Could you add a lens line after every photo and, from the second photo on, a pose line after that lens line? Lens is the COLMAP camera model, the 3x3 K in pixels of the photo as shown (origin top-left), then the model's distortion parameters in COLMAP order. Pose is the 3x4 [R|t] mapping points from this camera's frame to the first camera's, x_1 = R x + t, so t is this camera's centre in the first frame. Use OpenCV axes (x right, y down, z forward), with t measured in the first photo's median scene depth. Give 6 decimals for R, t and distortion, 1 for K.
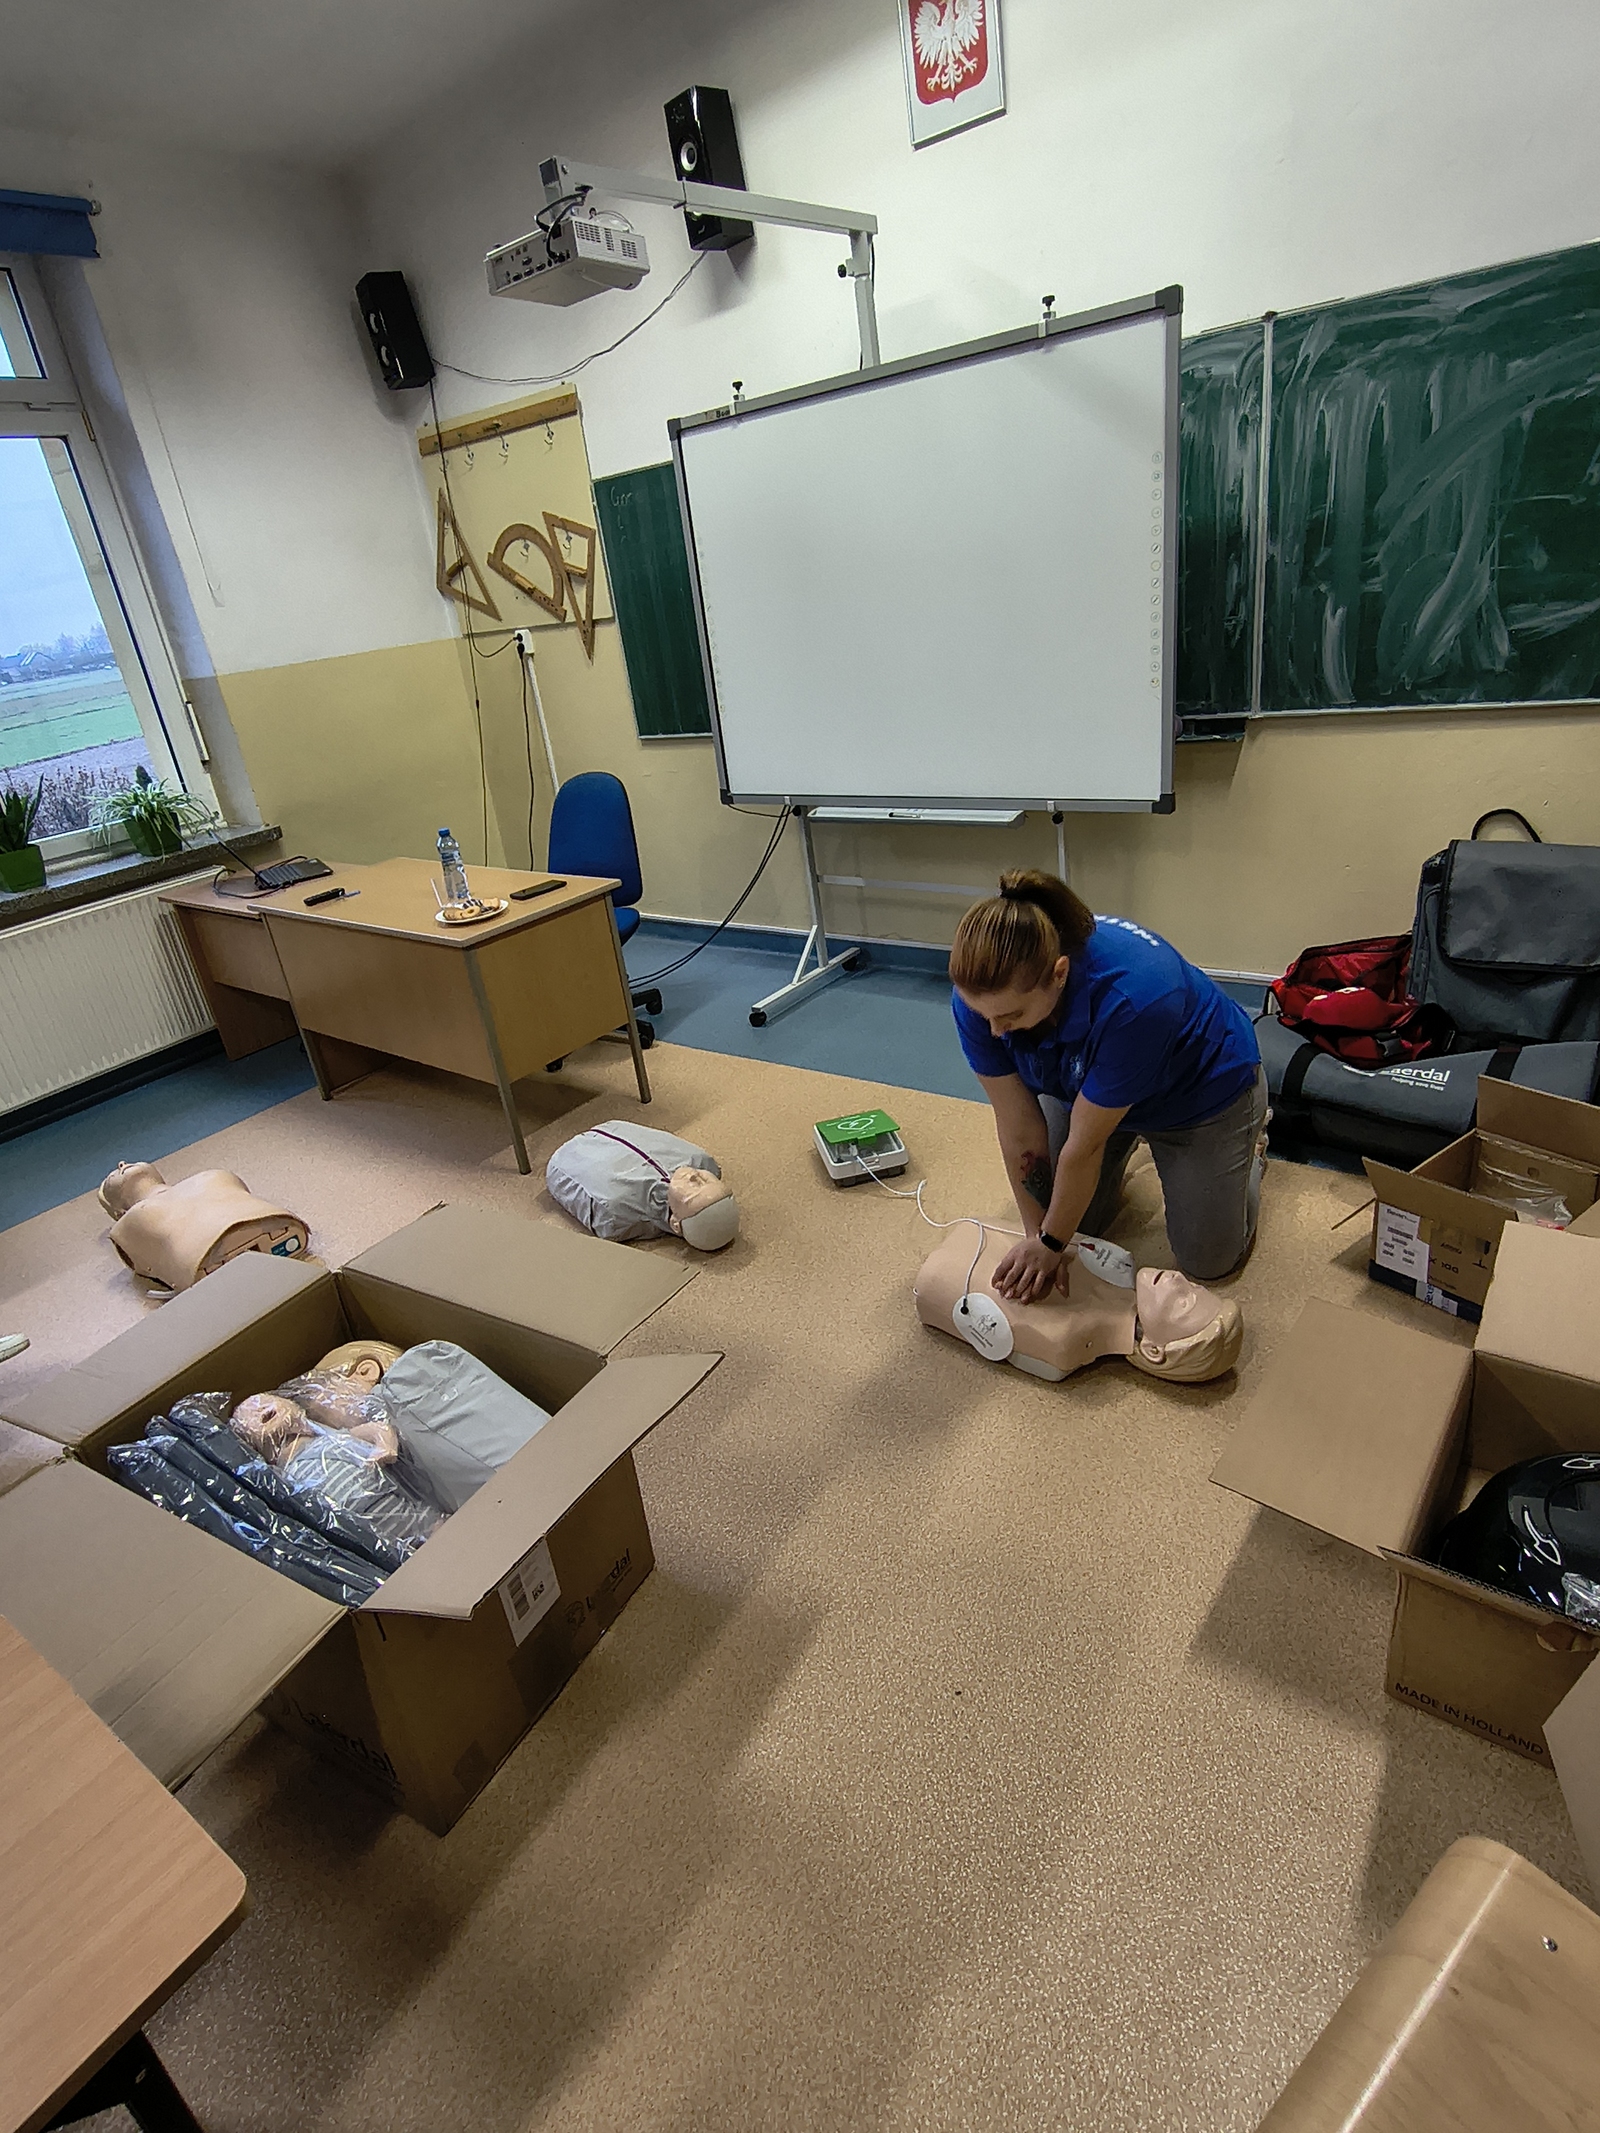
lens RADIAL K [[1113.0, 0, 779.7], [0, 1113.0, 1062.9], [0, 0, 1]] dist [-0.004118, 0.000644]
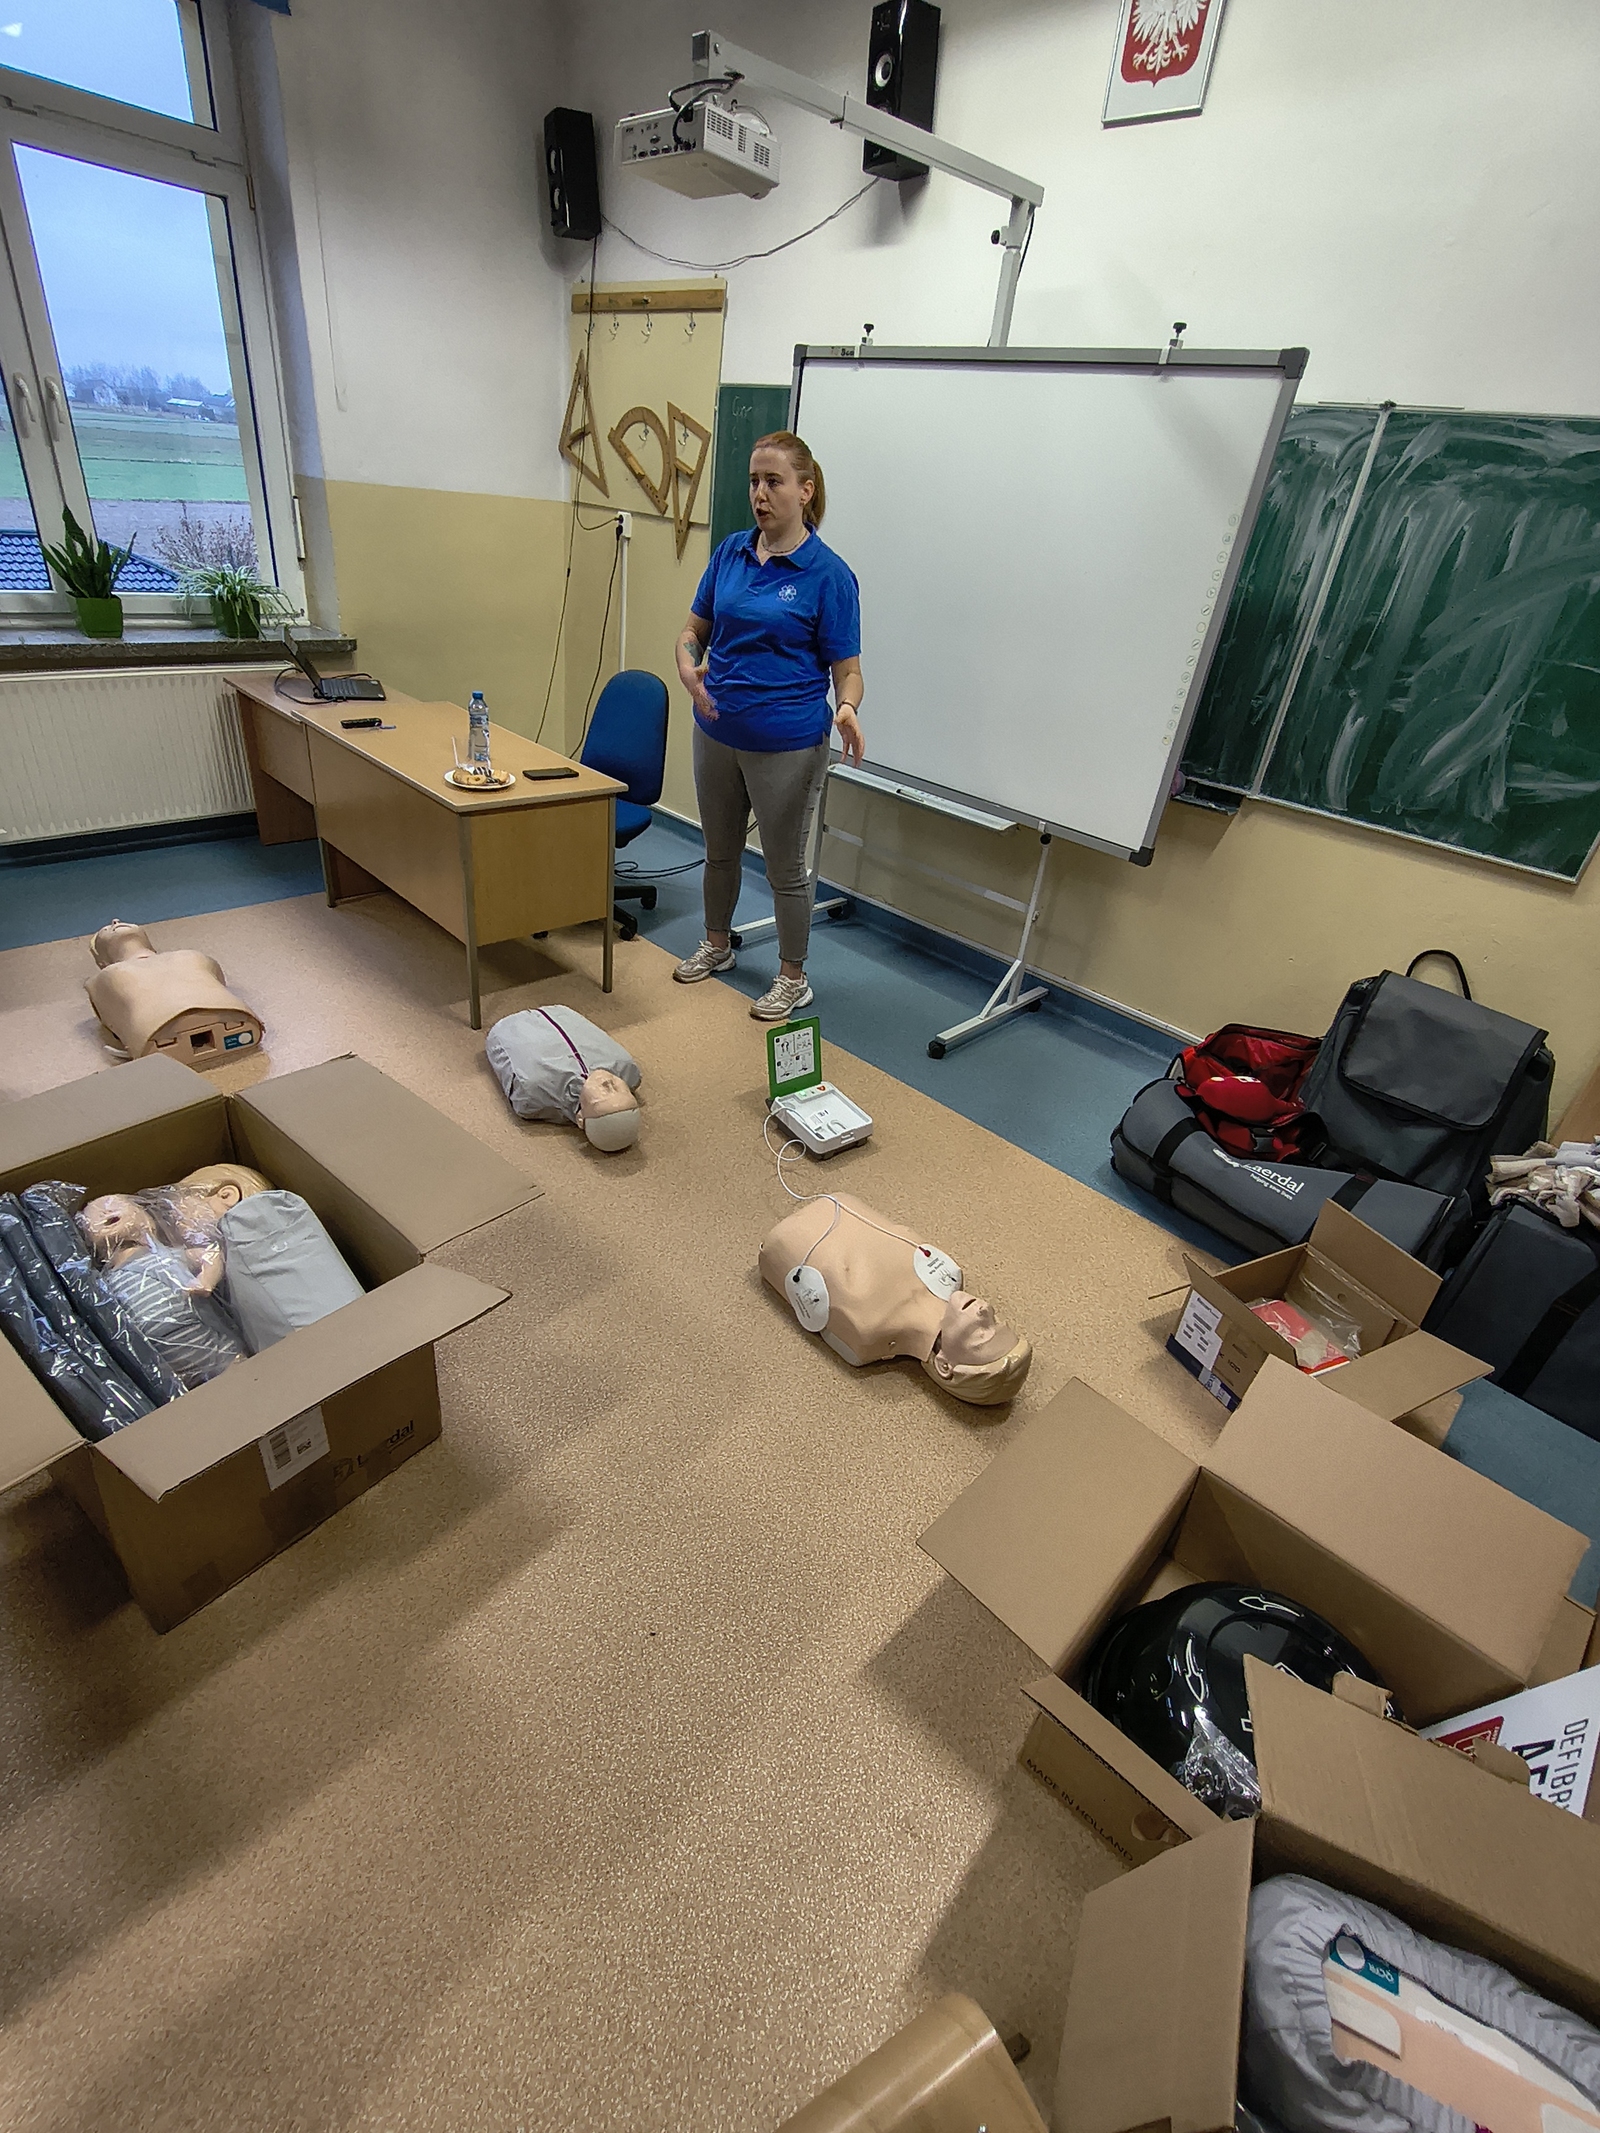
lens RADIAL K [[979.5, 0, 781.7], [0, 979.5, 1061.1], [0, 0, 1]] dist [-0.002428, -0.000674]
pose [[0.963237, 0.268540, 0.007783, 0.069939], [-0.267695, 0.956954, 0.112153, -0.066480], [0.022670, -0.110113, 0.993660, 0.058851]]
